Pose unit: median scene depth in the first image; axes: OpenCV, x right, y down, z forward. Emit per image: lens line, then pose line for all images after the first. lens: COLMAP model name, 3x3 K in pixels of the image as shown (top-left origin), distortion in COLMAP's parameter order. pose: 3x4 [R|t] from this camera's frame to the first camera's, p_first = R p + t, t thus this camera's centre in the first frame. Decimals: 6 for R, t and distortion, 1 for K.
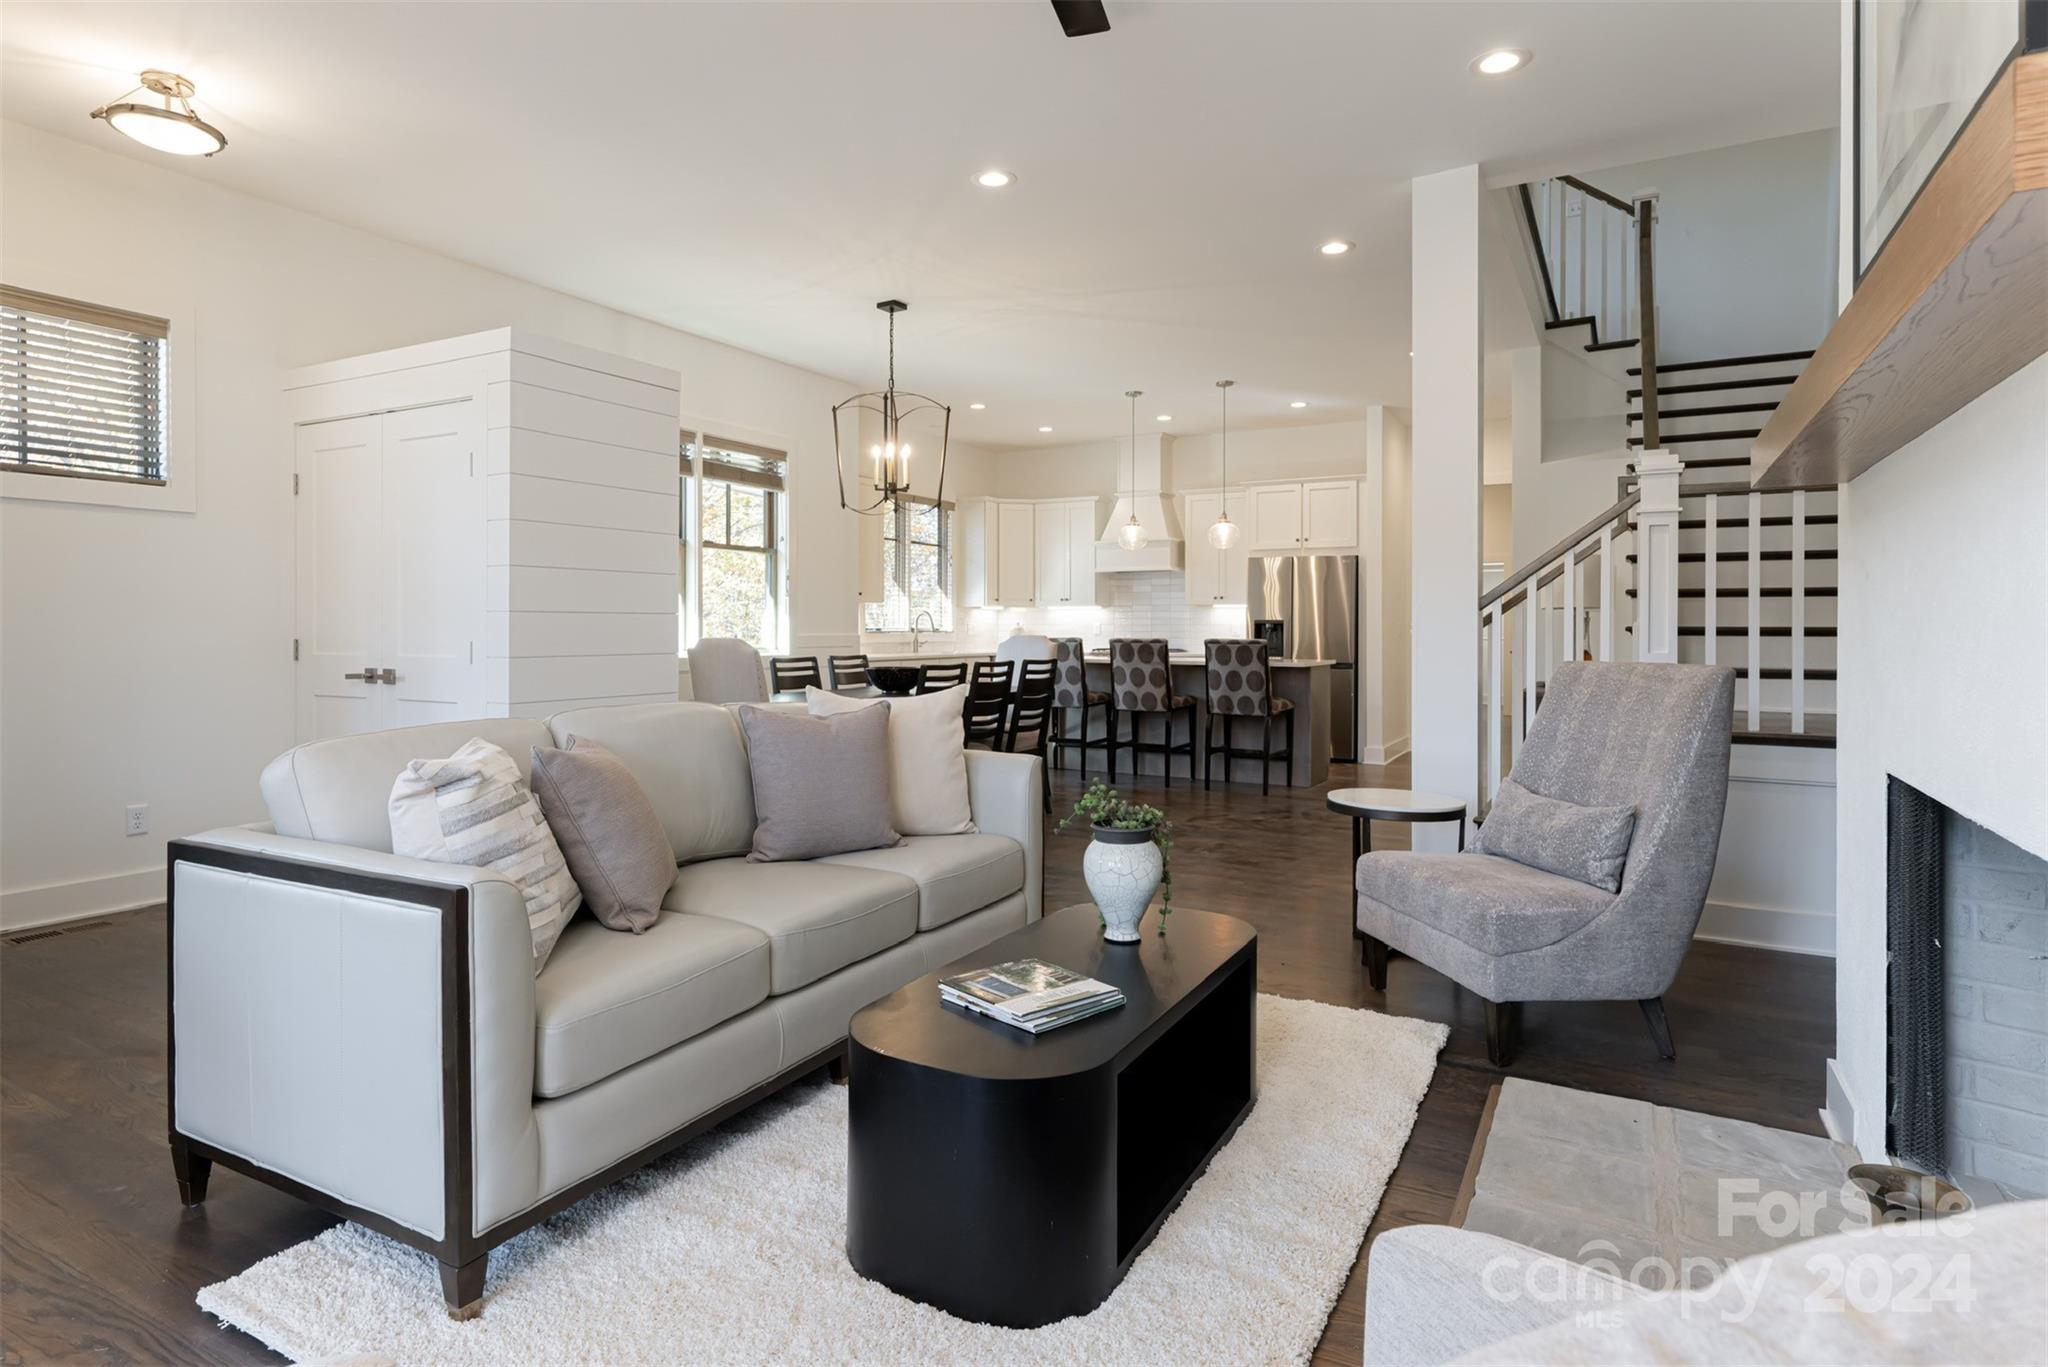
lens RADIAL K [[1104.3, 0, 1018.2], [0, 1104.3, 633.2], [0, 0, 1]] dist [0.000459, -0.000001]
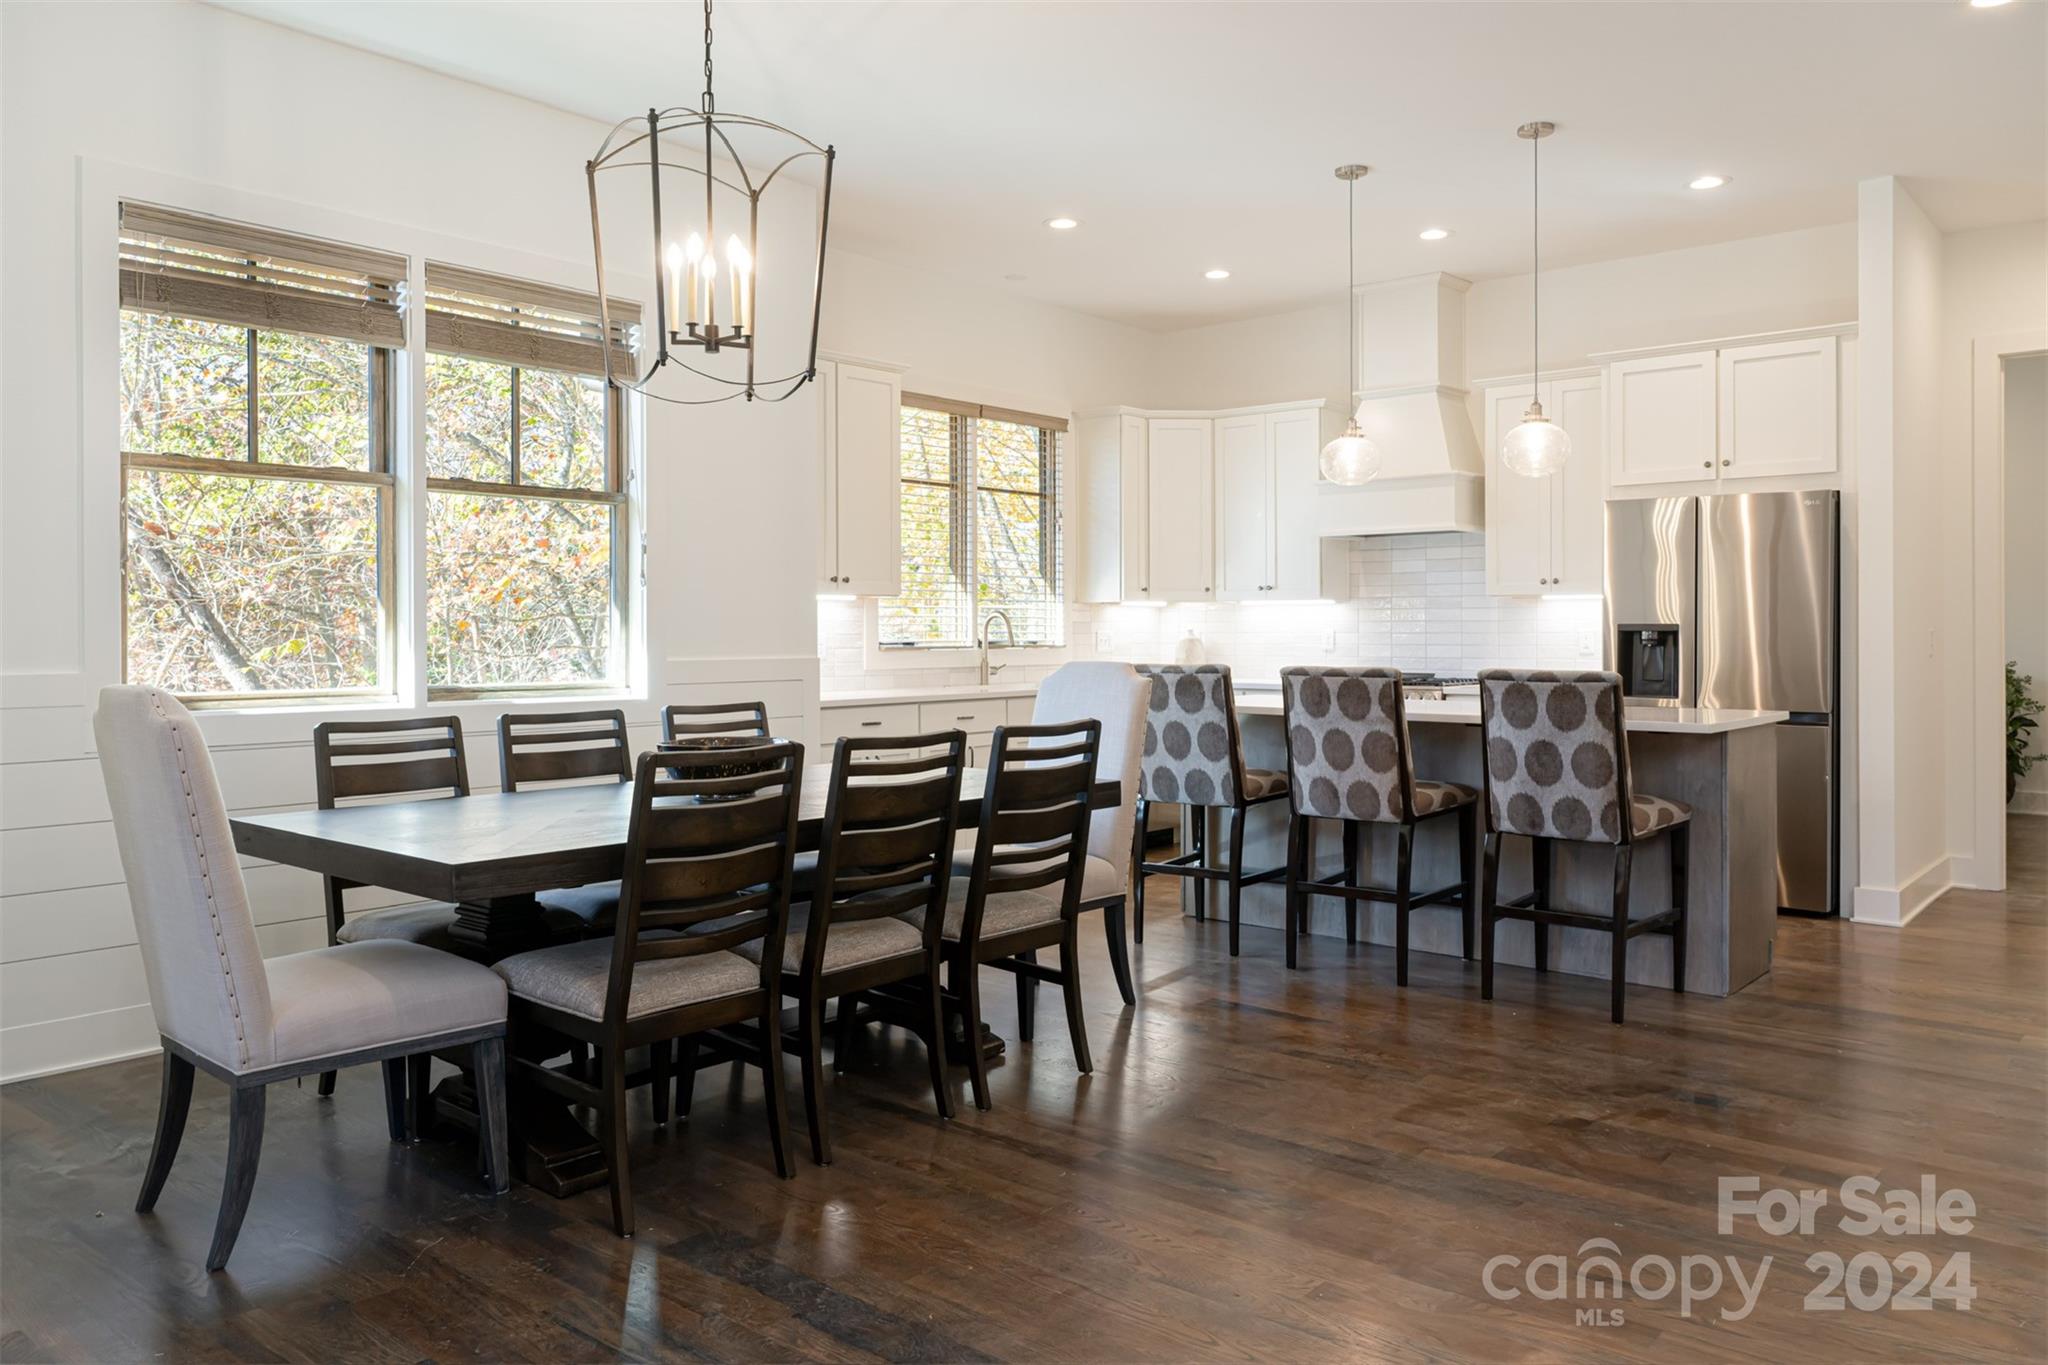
lens RADIAL K [[1525.1, 0, 1030.6], [0, 1525.1, 640.3], [0, 0, 1]] dist [-0.001438, 0.001445]
pose [[0.982286, -0.002989, -0.187364, 0.099755], [0.003203, 0.999995, 0.000840, -0.007599], [0.187361, -0.001425, 0.982290, 0.327662]]
